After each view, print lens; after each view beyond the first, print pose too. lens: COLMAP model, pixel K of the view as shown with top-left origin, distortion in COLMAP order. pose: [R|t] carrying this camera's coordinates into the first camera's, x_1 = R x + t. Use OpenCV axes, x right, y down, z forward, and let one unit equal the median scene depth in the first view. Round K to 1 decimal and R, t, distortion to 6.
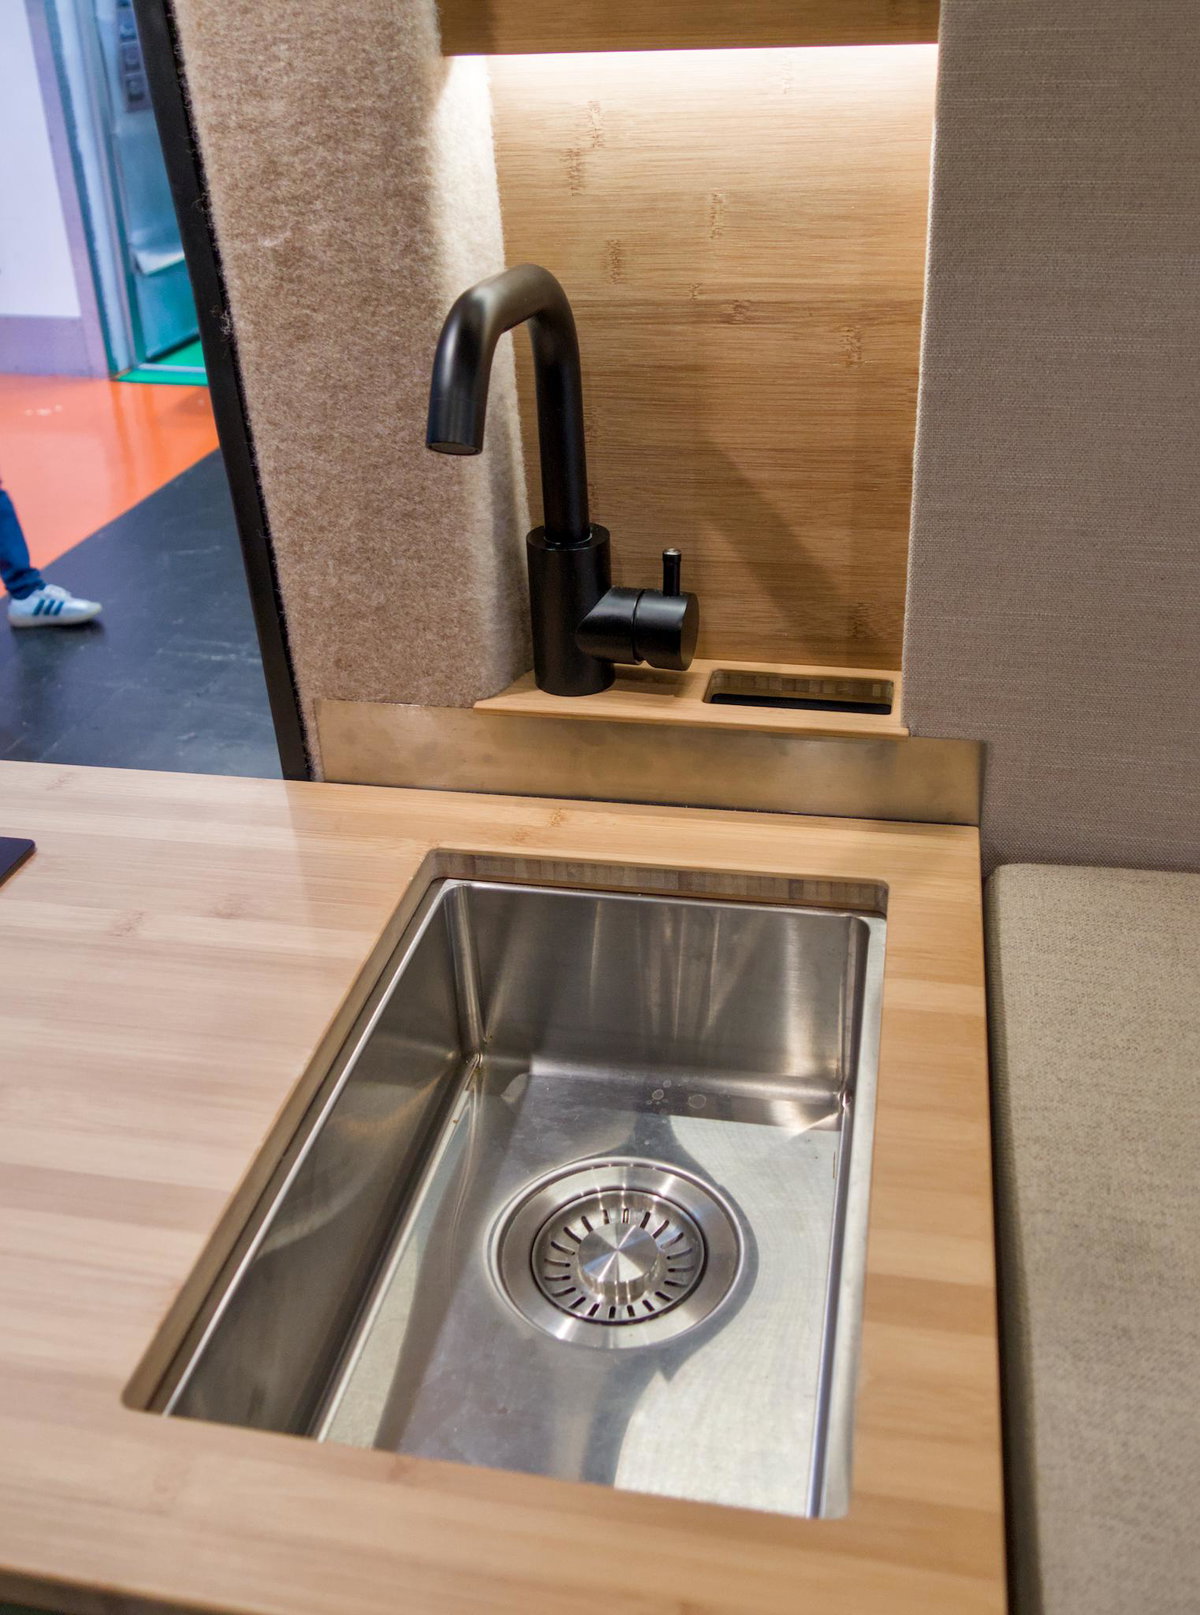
lens RADIAL K [[1439.2, 0, 639.0], [0, 1439.2, 767.2], [0, 0, 1]] dist [-0.044752, 0.031511]
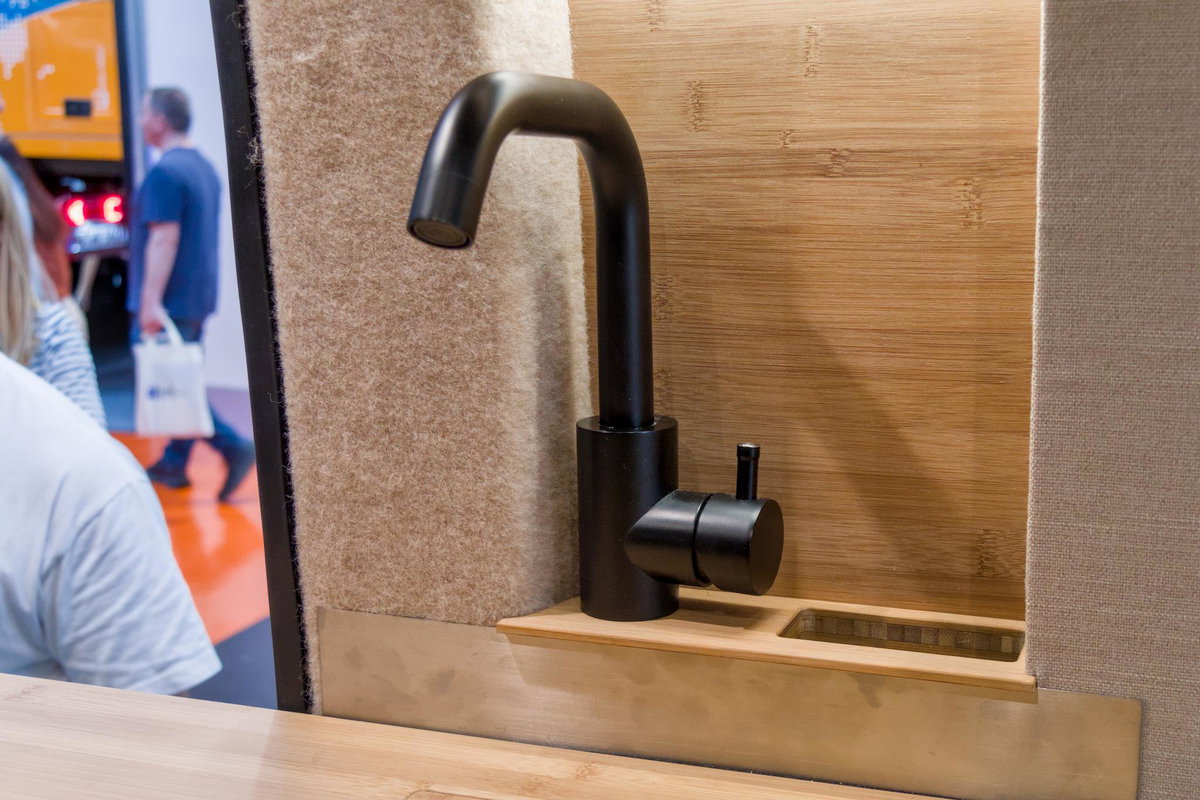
lens RADIAL K [[1545.5, 0, 662.5], [0, 1545.5, 437.5], [0, 0, 1]] dist [-0.104558, 0.390157]
pose [[0.988189, 0.050798, -0.144579, 0.104147], [-0.090660, 0.954434, -0.284319, 0.102911], [0.123548, 0.294068, 0.947766, 0.164849]]
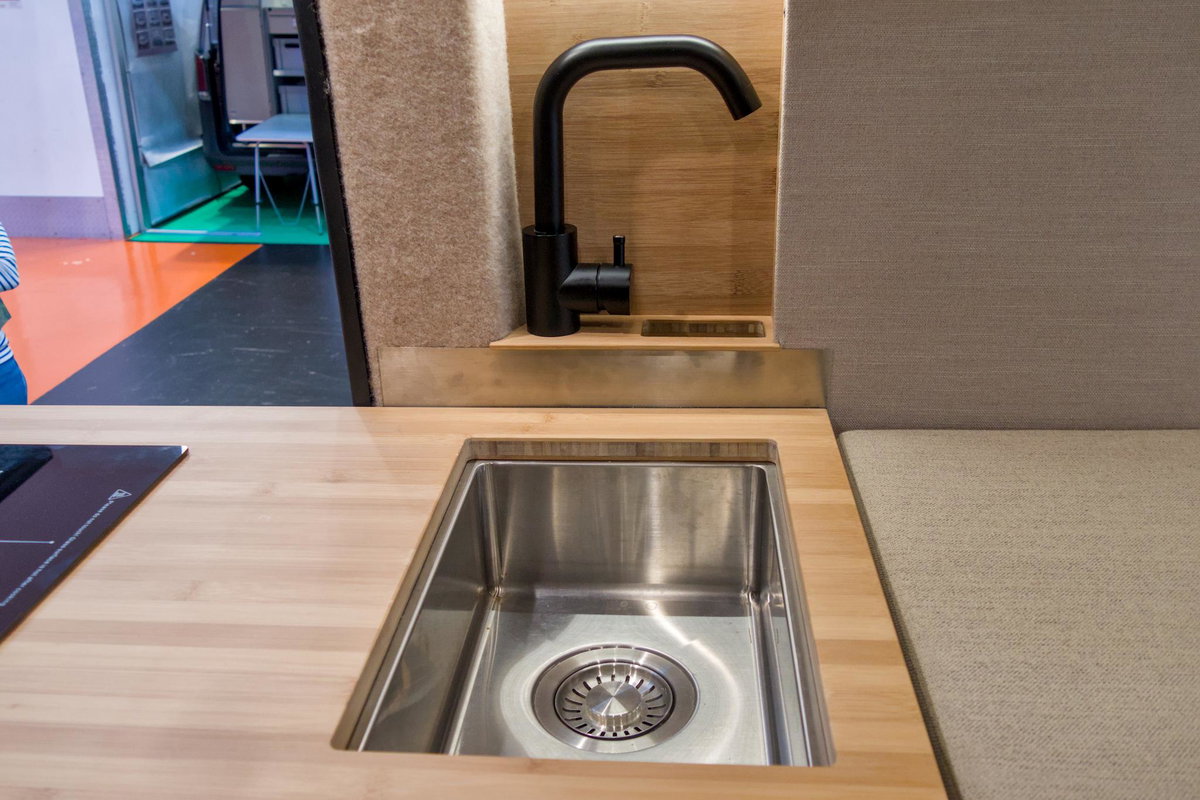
lens RADIAL K [[1005.5, 0, 608.4], [0, 1005.5, 399.6], [0, 0, 1]] dist [-0.049257, 0.043756]
pose [[0.994231, -0.041030, 0.099097, -0.104058], [0.050485, 0.994208, -0.094872, 0.126731], [-0.094631, 0.099328, 0.990545, -0.041111]]
